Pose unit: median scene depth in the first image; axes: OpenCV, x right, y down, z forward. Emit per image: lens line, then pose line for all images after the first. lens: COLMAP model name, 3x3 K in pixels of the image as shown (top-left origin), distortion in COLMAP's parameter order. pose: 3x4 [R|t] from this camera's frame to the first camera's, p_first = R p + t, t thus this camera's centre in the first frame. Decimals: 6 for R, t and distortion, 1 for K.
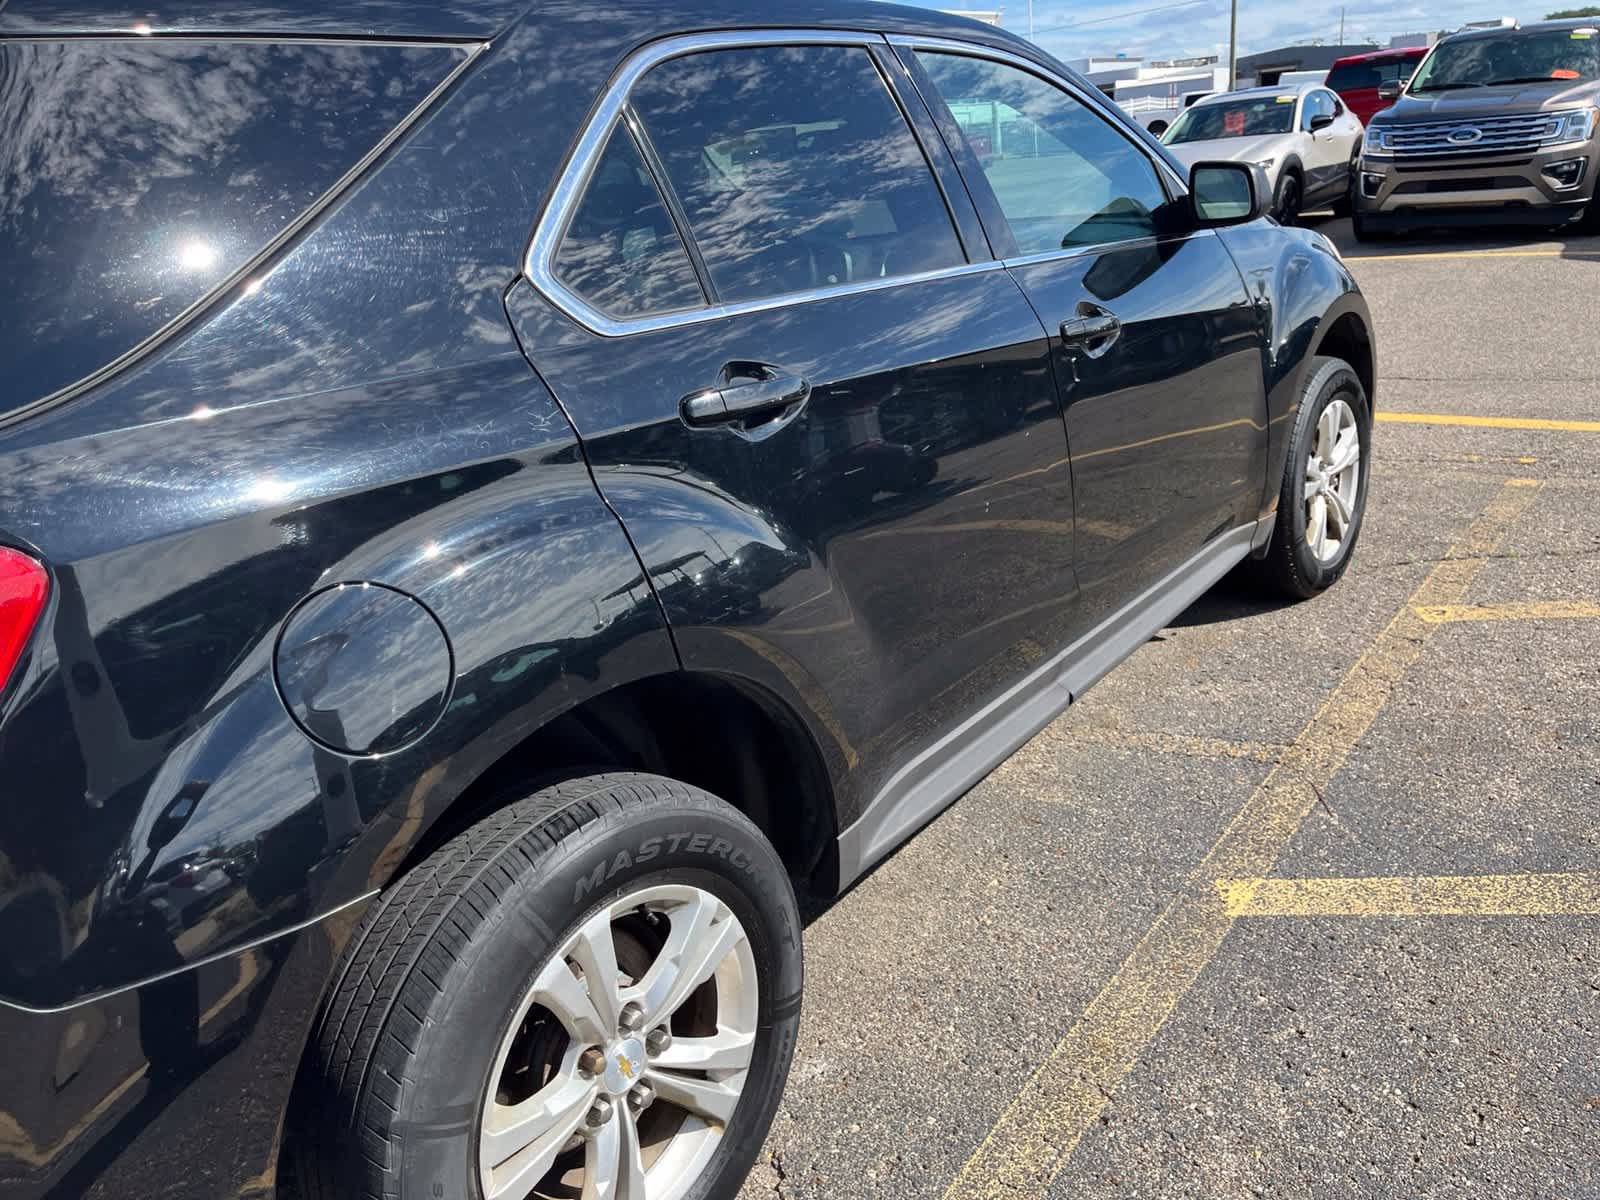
lens RADIAL K [[1223.8, 0, 799.4], [0, 1223.8, 566.1], [0, 0, 1]] dist [0.010968, 0.004867]
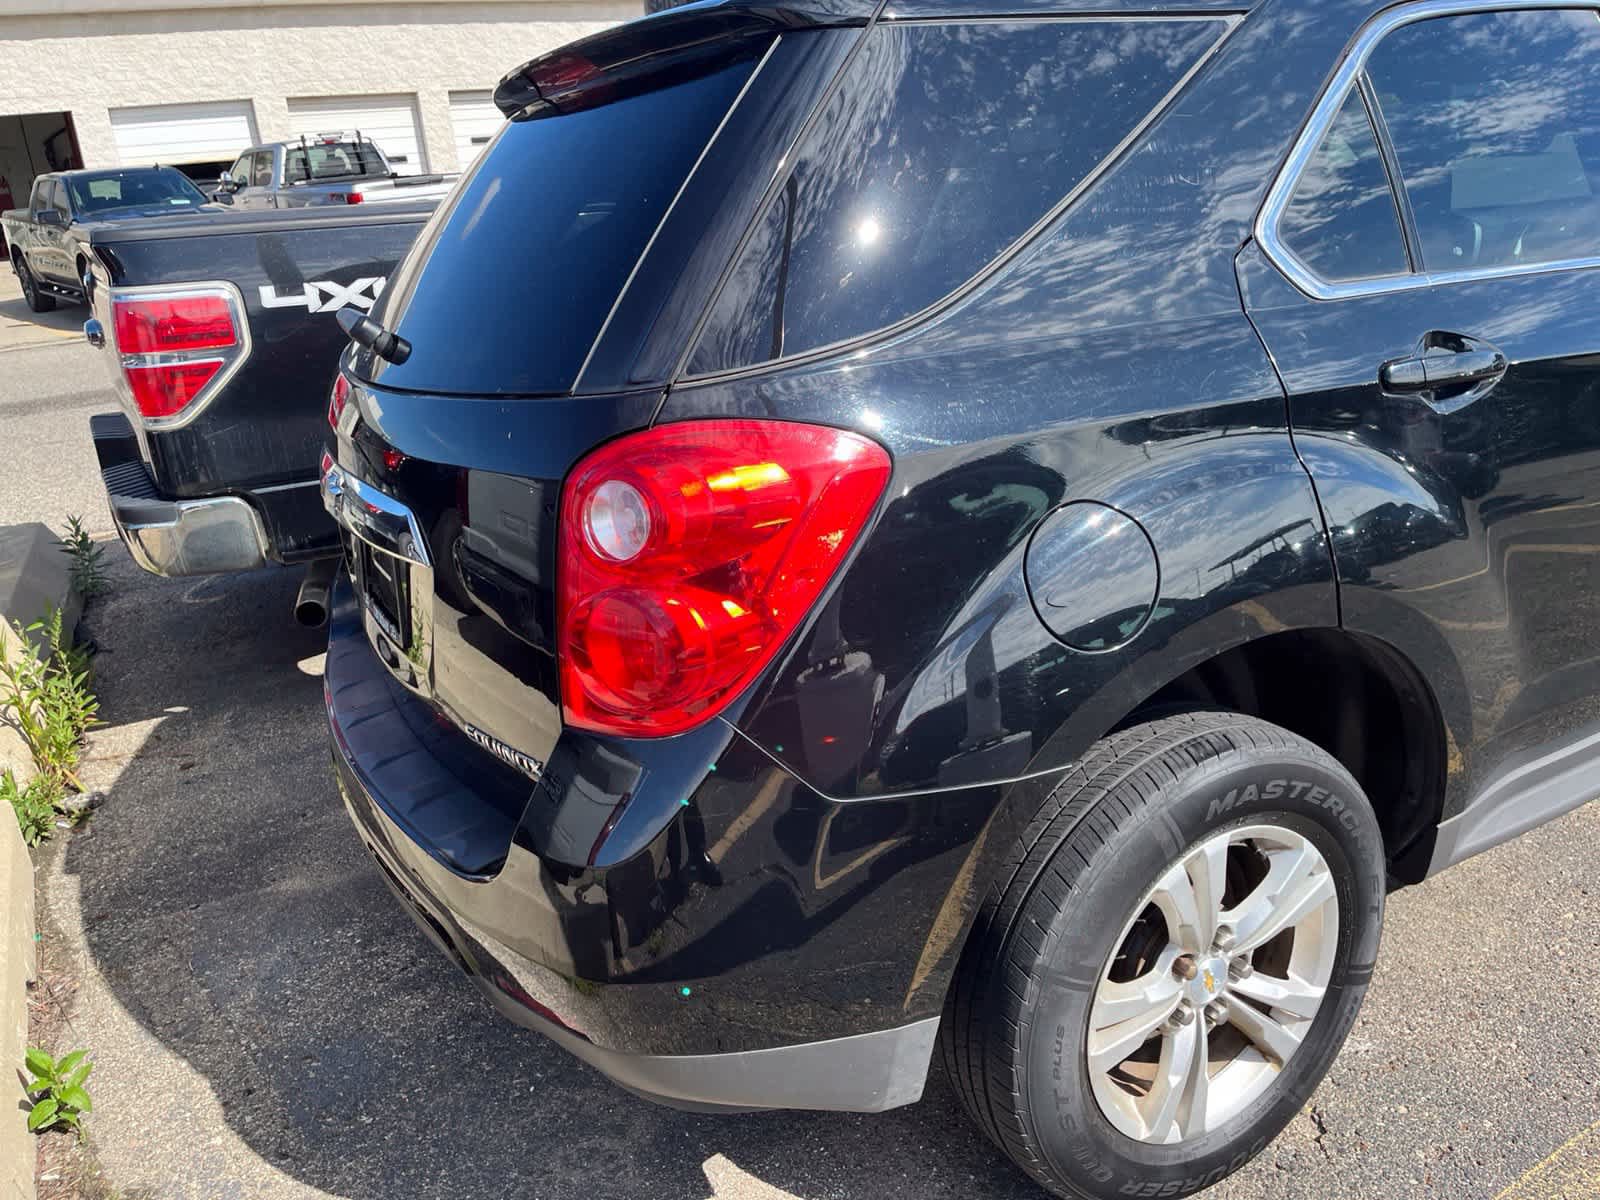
lens RADIAL K [[1188.1, 0, 800.0], [0, 1188.1, 600.0], [0, 0, 1]] dist [0.062407, -0.096554]
pose [[0.915775, 0.150290, -0.372517, -0.103960], [-0.128195, 0.988224, 0.083548, 0.026733], [0.380686, -0.028756, 0.924257, -0.084312]]
